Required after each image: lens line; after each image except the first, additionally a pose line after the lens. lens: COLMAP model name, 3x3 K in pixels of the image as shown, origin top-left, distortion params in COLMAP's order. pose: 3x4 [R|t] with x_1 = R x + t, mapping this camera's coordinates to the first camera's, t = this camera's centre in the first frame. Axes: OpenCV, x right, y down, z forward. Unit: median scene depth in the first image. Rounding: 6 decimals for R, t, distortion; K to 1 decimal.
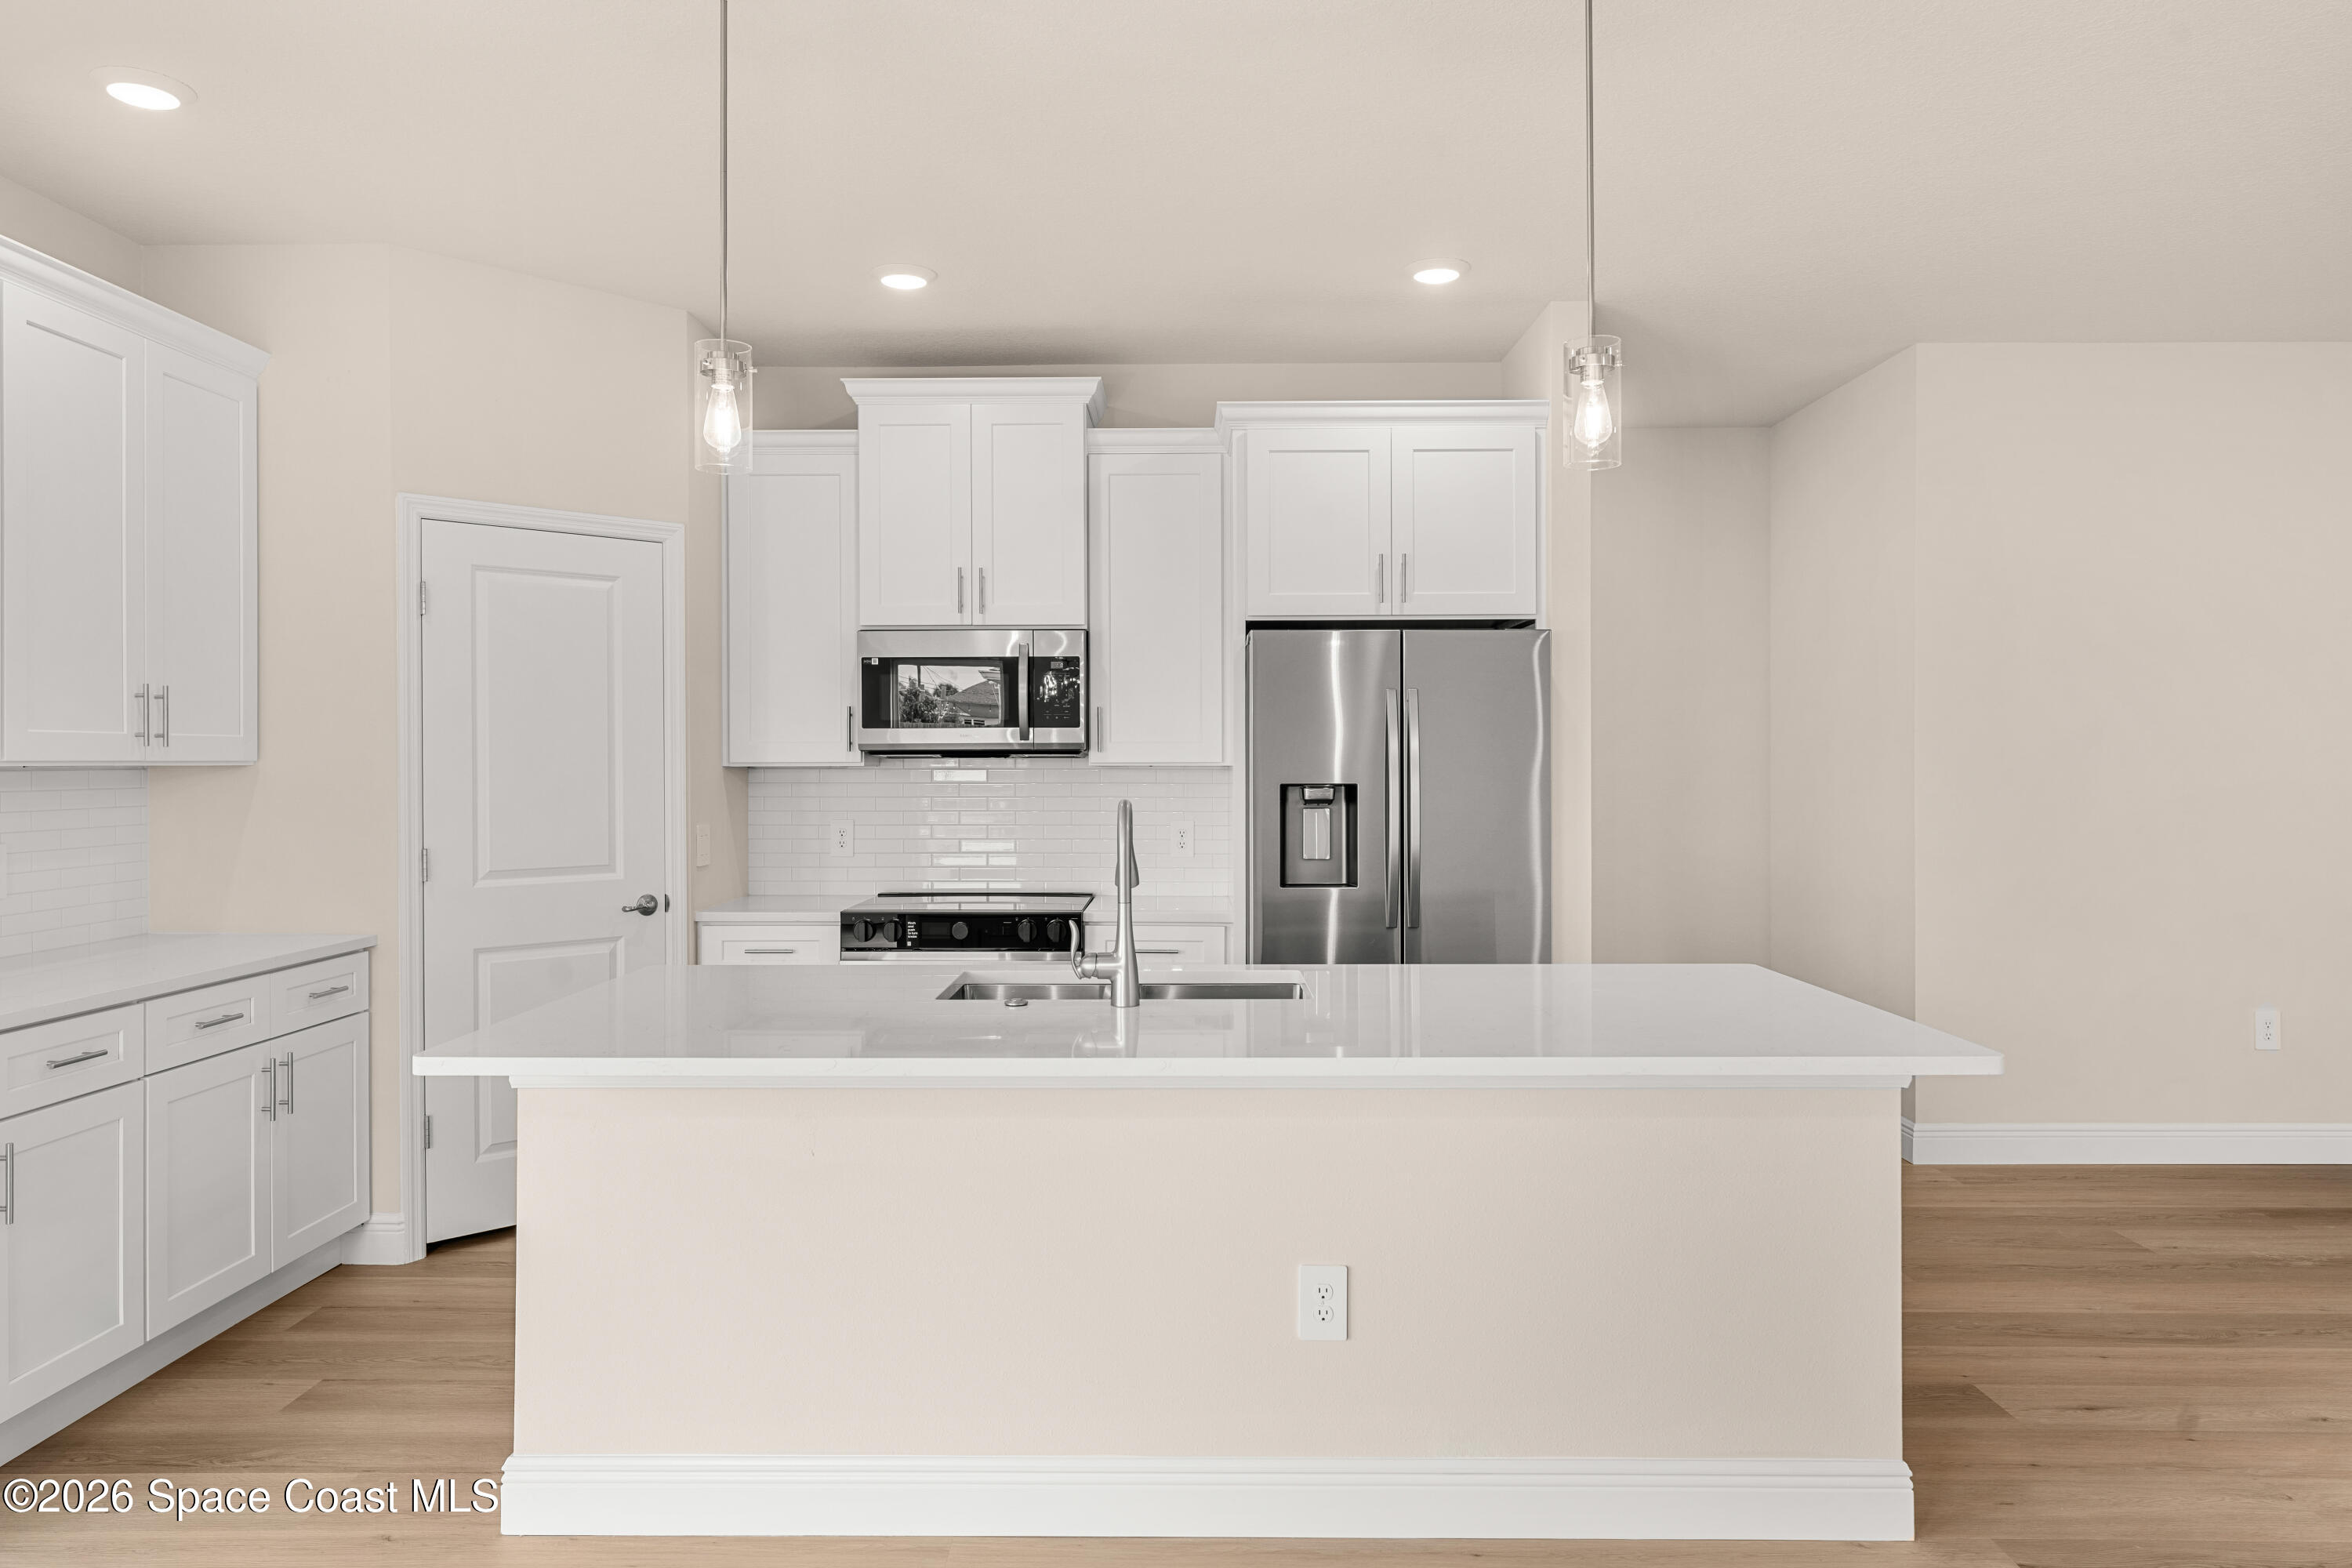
lens RADIAL K [[1521.6, 0, 1177.5], [0, 1521.6, 772.7], [0, 0, 1]] dist [0.036758, -0.040232]
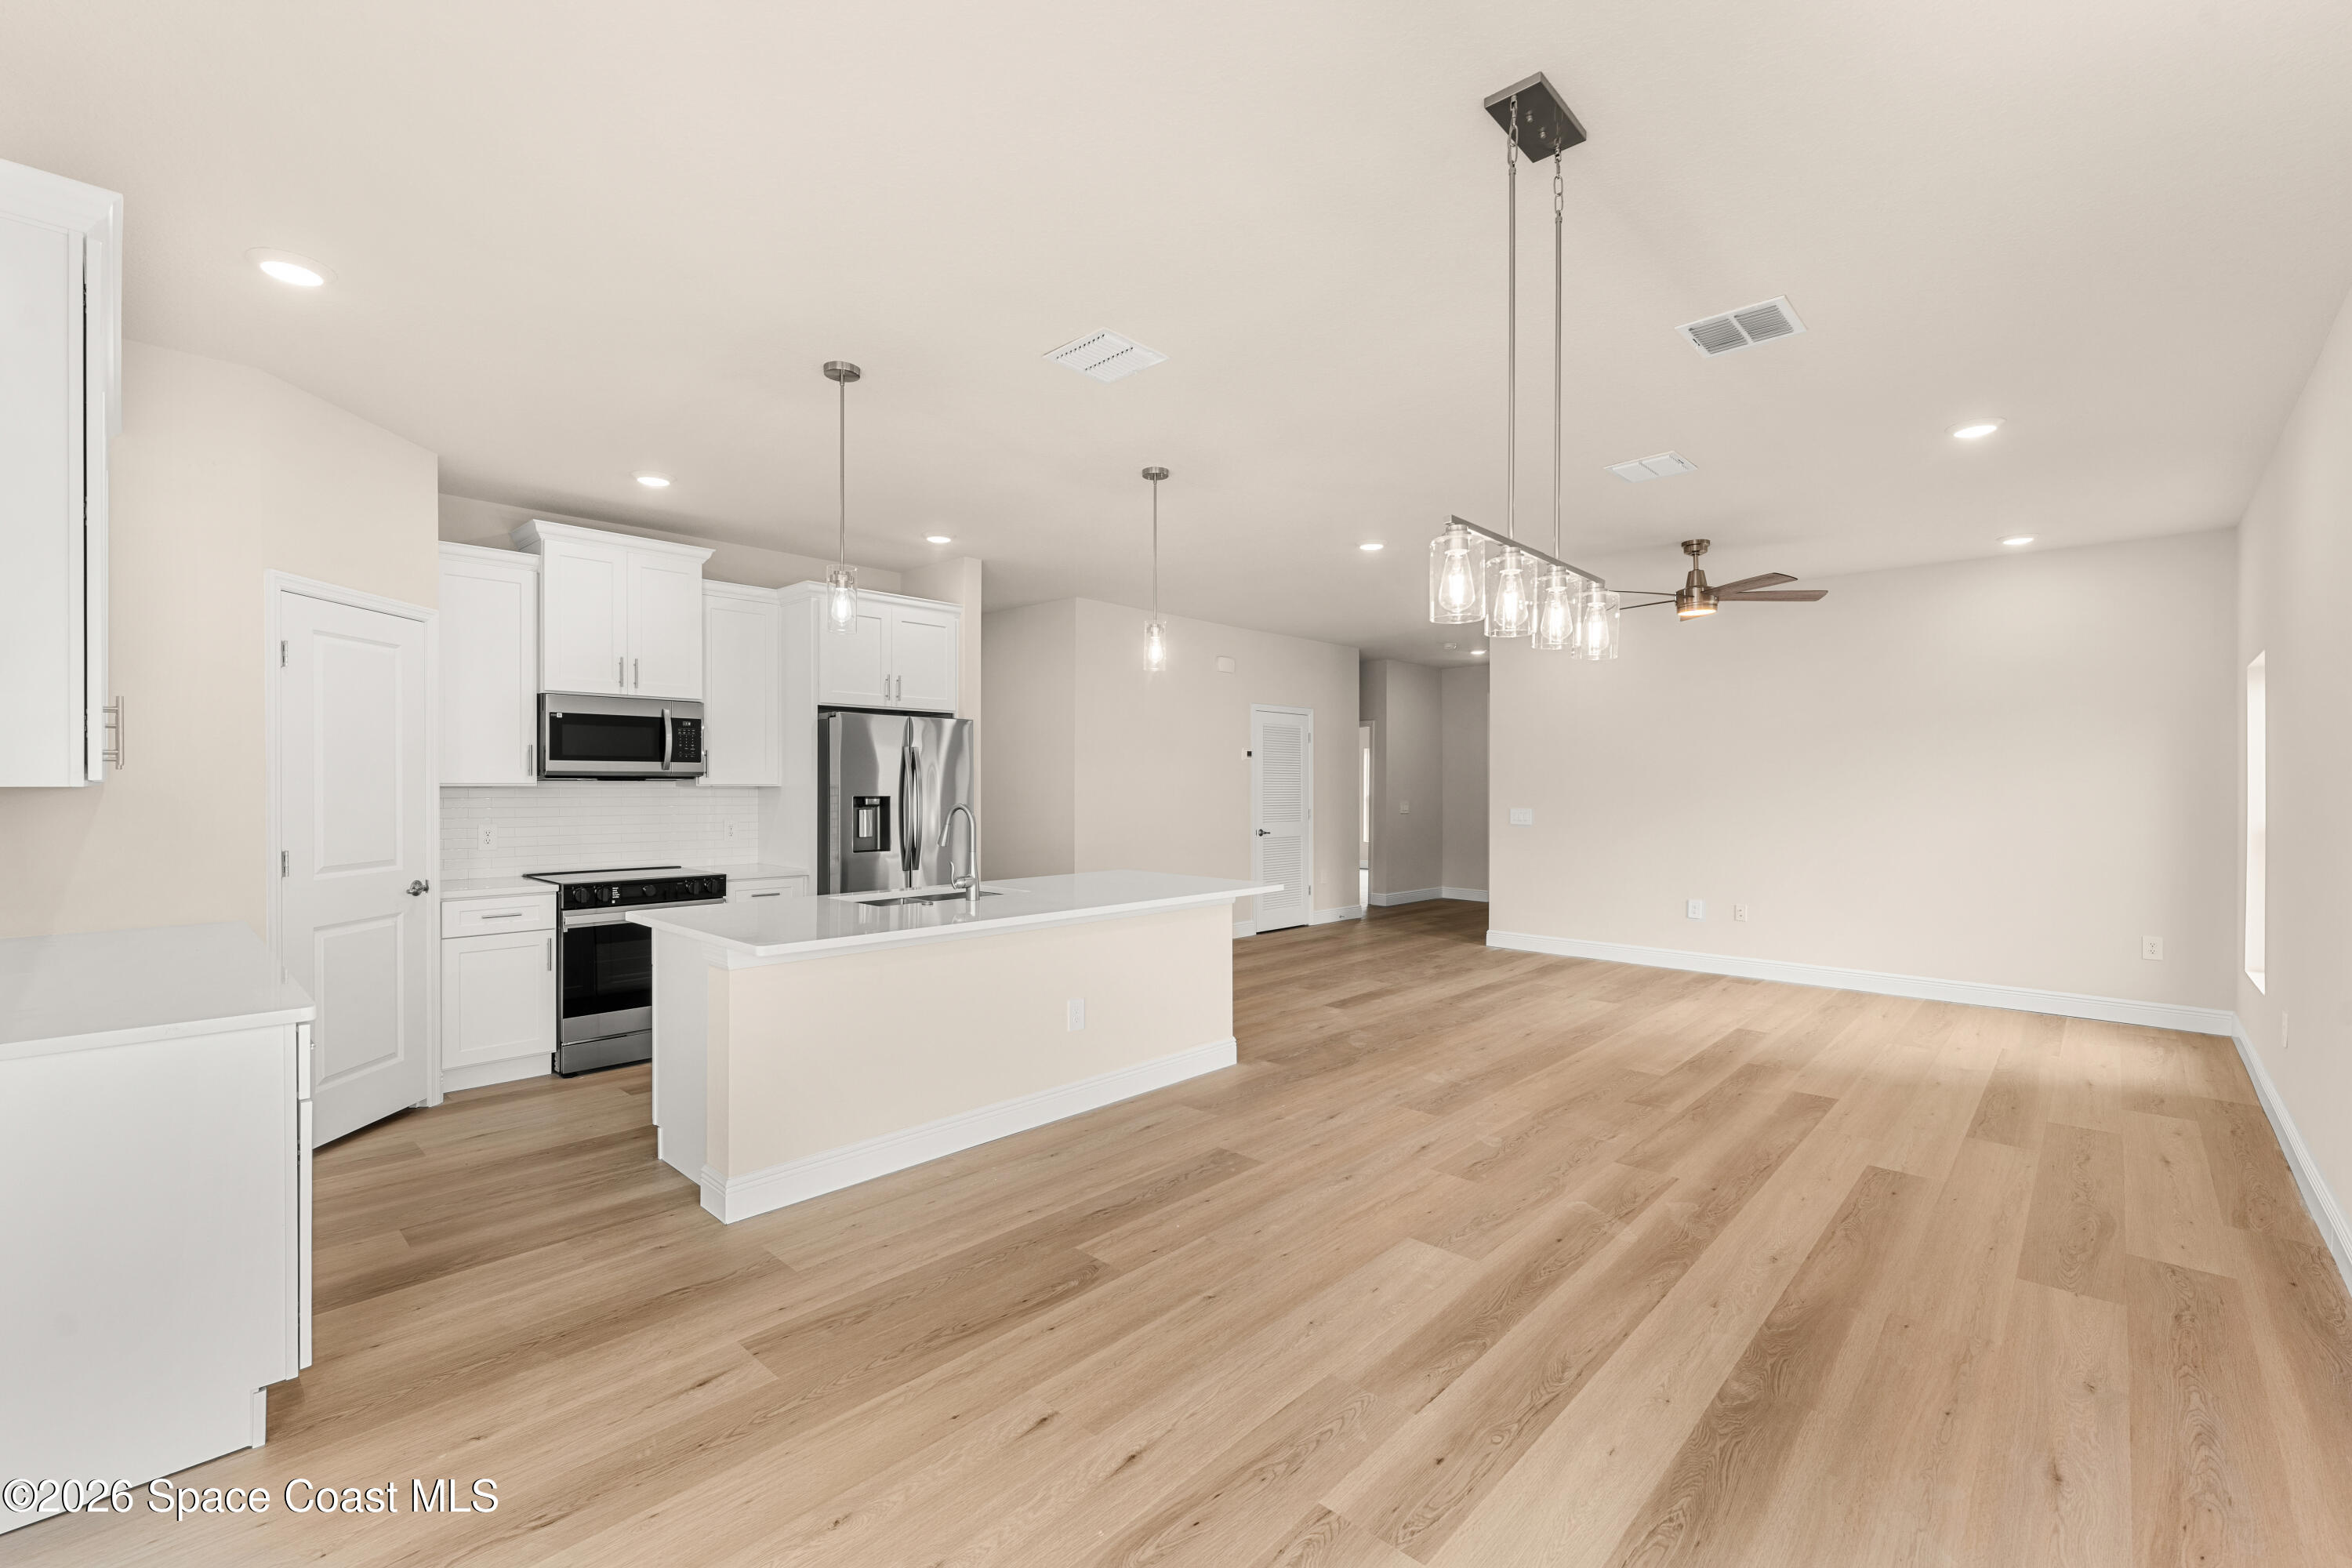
lens RADIAL K [[983.9, 0, 1134.1], [0, 983.9, 792.5], [0, 0, 1]] dist [0.029883, -0.012040]
pose [[0.702591, -0.002677, 0.711589, -0.516416], [0.000794, 0.999995, 0.002978, -0.000830], [-0.711593, -0.001528, 0.702590, -0.073627]]
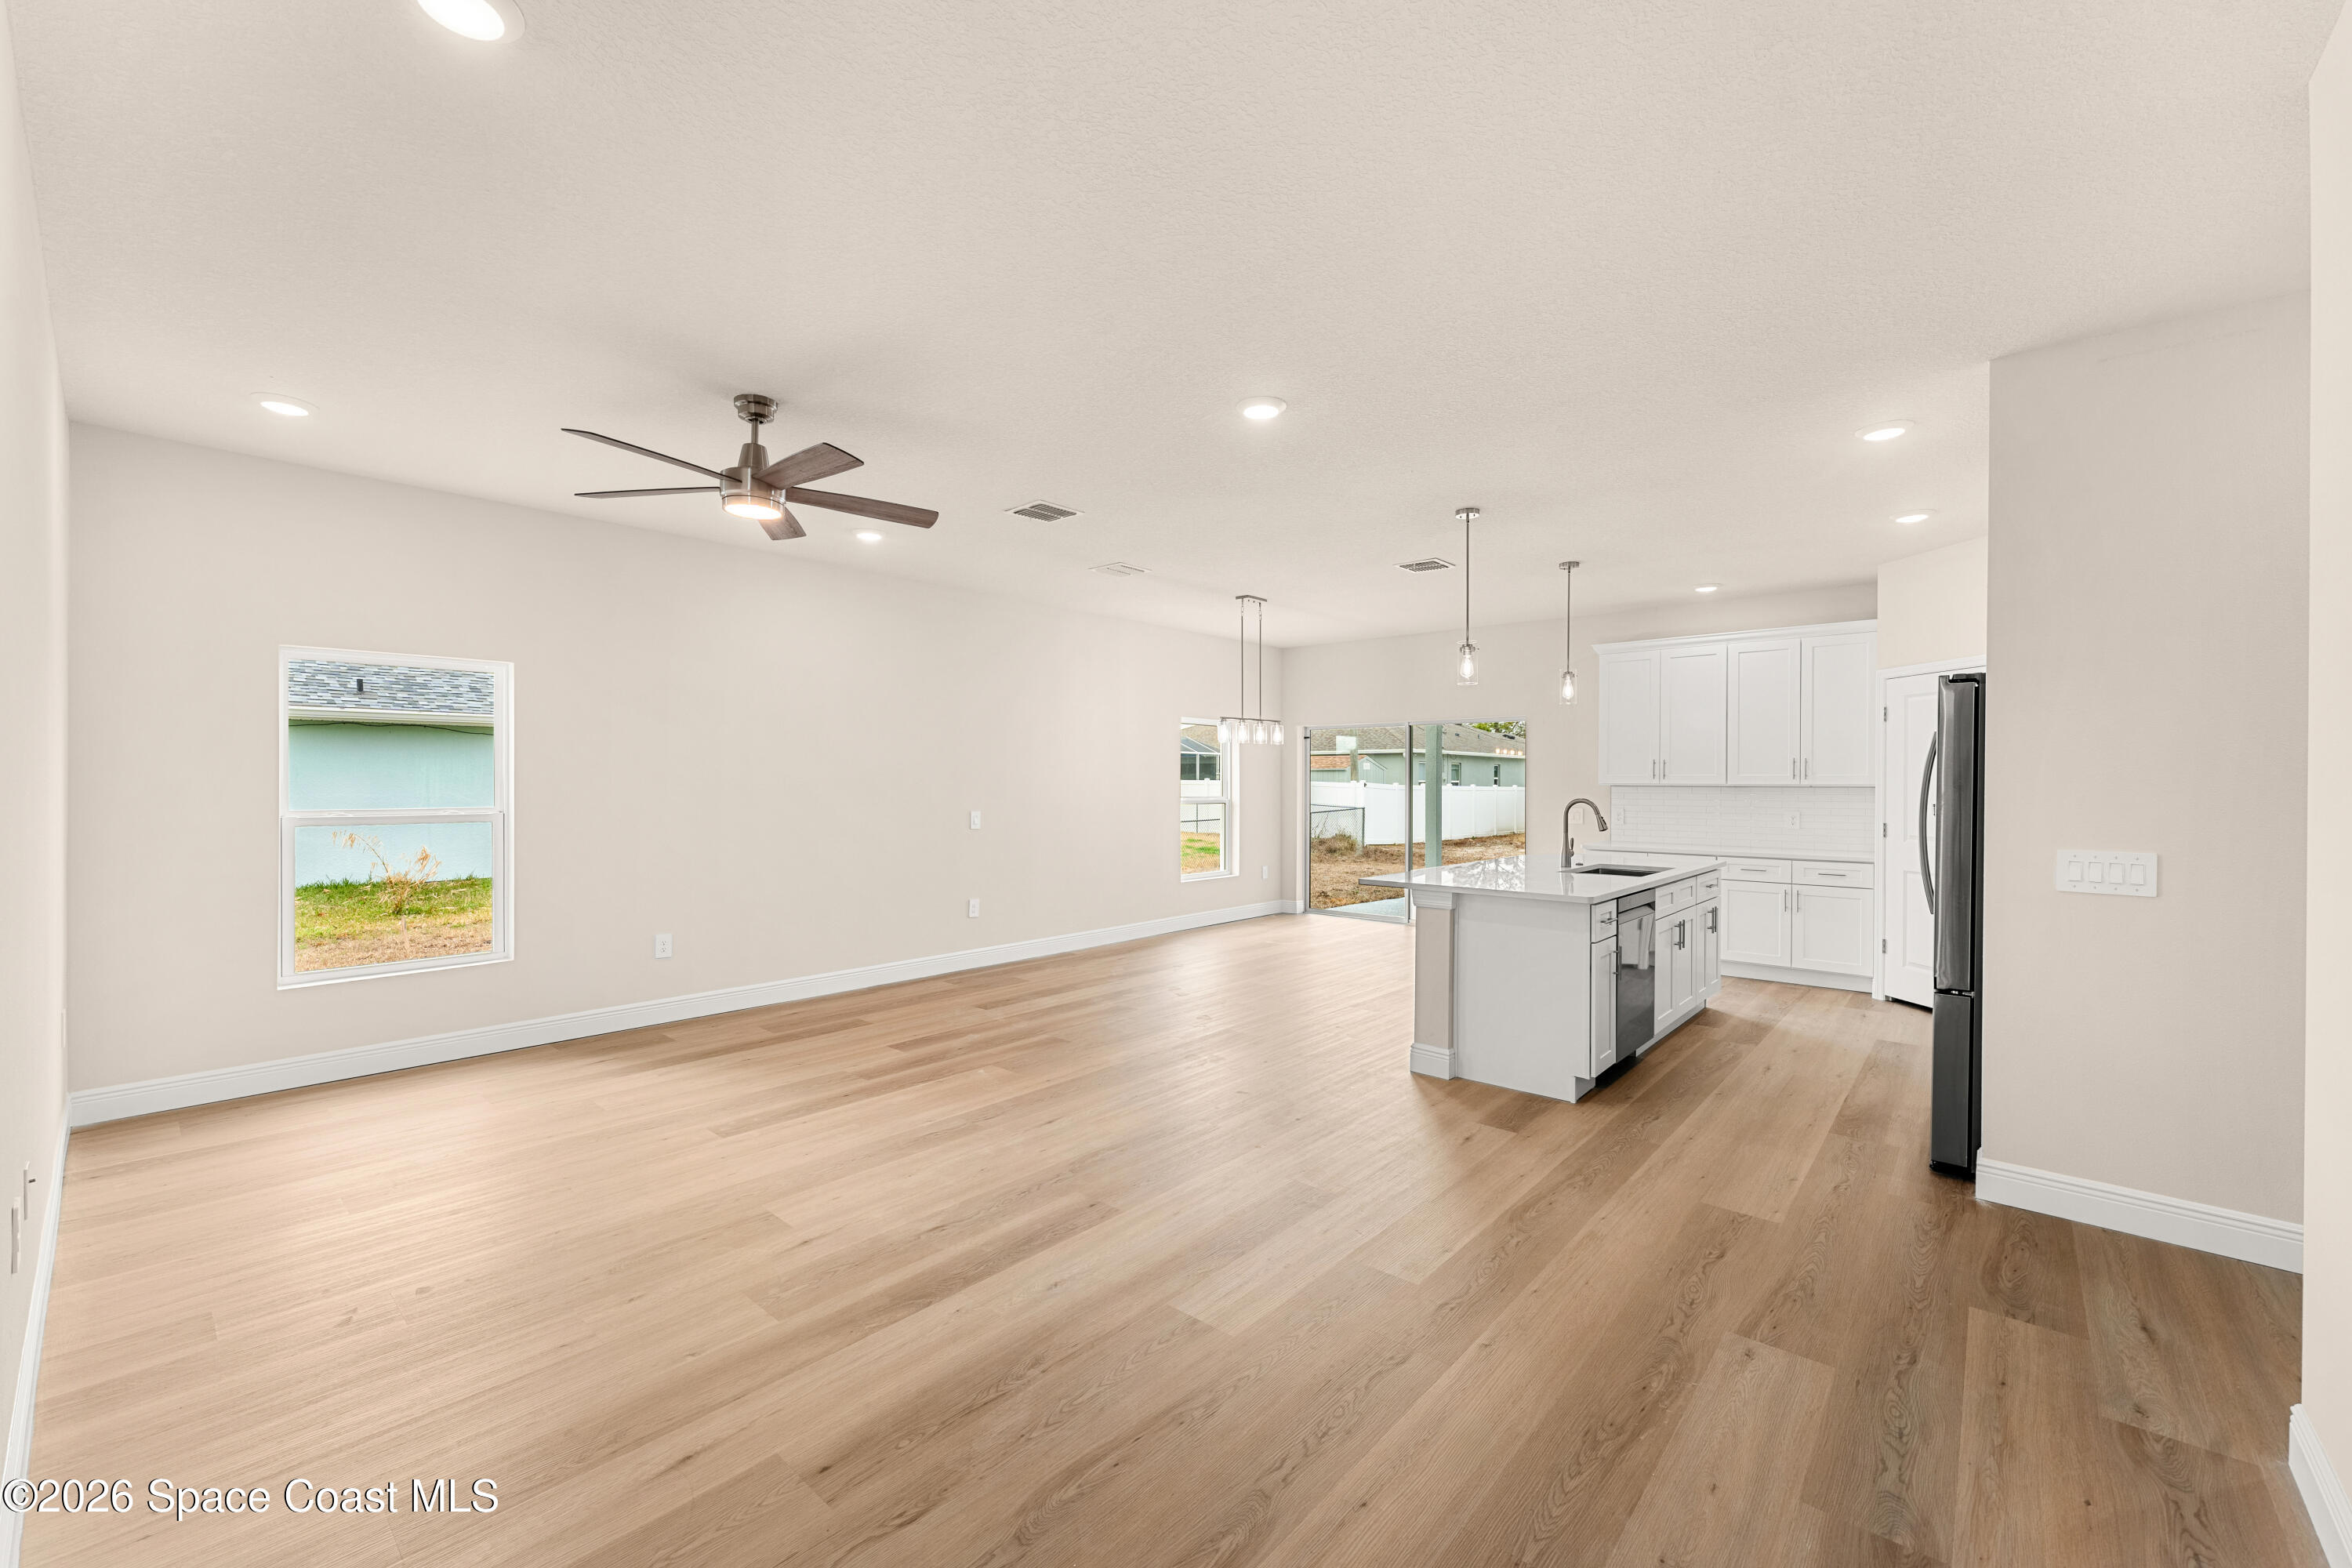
lens RADIAL K [[935.9, 0, 1177.0], [0, 935.9, 777.4], [0, 0, 1]] dist [0.009341, -0.000168]
pose [[-0.650657, -0.006458, -0.759345, 1.116828], [-0.011351, 0.999935, 0.001222, -0.008166], [0.759287, 0.009414, -0.650688, 0.976069]]
